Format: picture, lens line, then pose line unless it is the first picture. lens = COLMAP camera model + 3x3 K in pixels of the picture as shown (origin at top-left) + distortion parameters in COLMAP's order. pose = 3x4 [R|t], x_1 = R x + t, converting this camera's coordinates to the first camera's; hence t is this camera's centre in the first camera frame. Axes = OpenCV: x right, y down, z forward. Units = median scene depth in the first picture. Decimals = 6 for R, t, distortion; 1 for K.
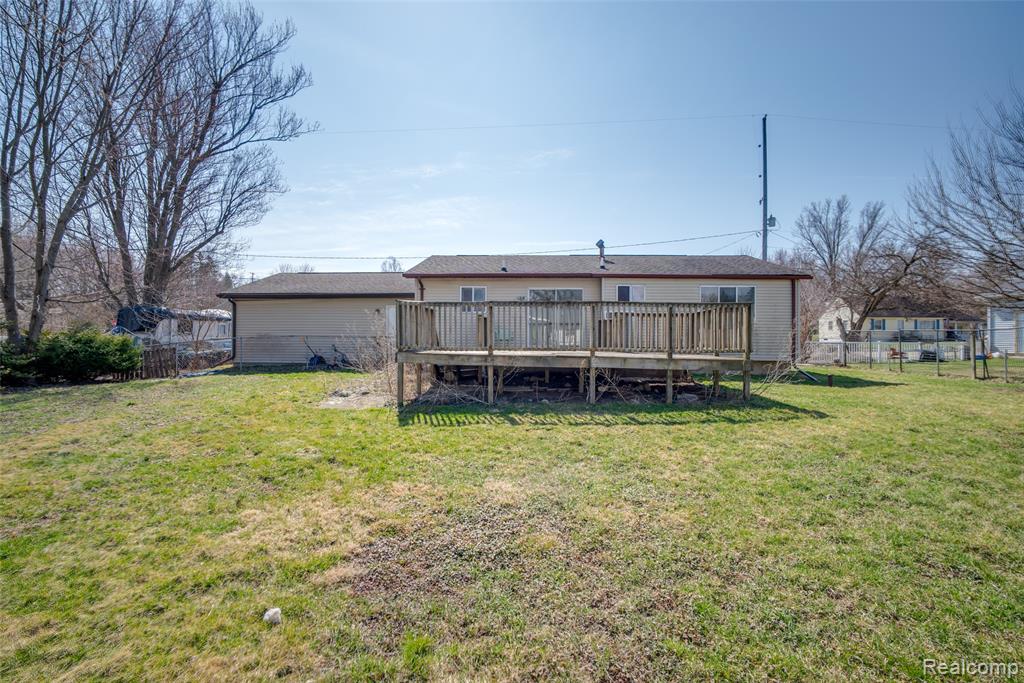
lens RADIAL K [[440.5, 0, 512.0], [0, 440.5, 341.5], [0, 0, 1]] dist [-0.000668, 0.000019]
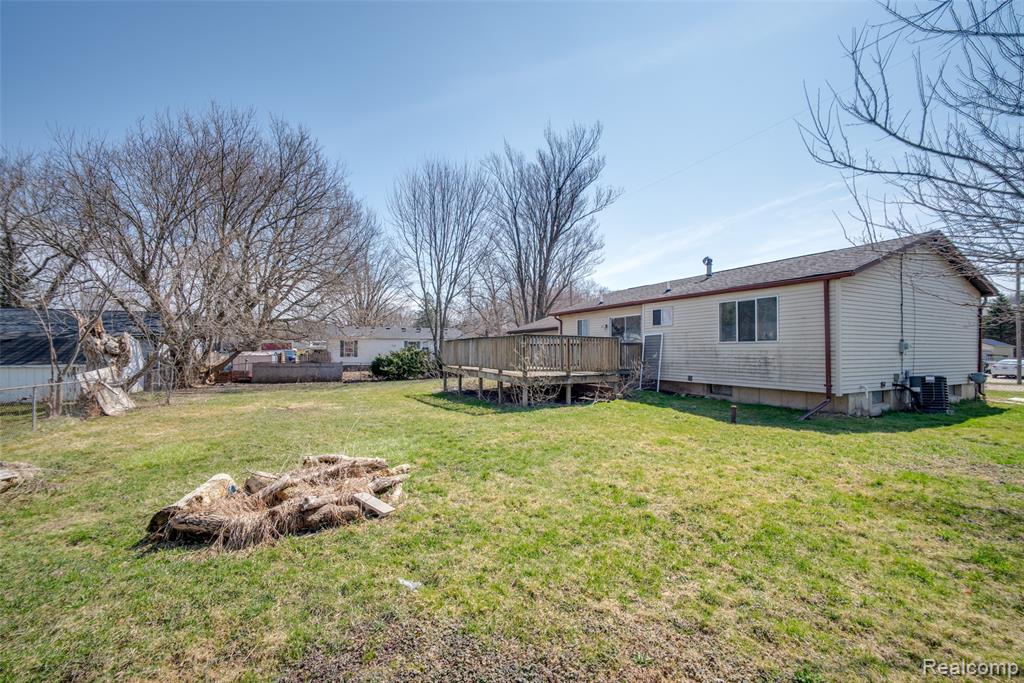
lens RADIAL K [[452.9, 0, 513.5], [0, 452.9, 360.4], [0, 0, 1]] dist [-0.001434, 0.000098]
pose [[0.517313, 0.000939, -0.855796, 0.830039], [-0.006822, 0.999972, -0.003027, -0.000086], [0.855769, 0.007404, 0.517305, 0.128567]]
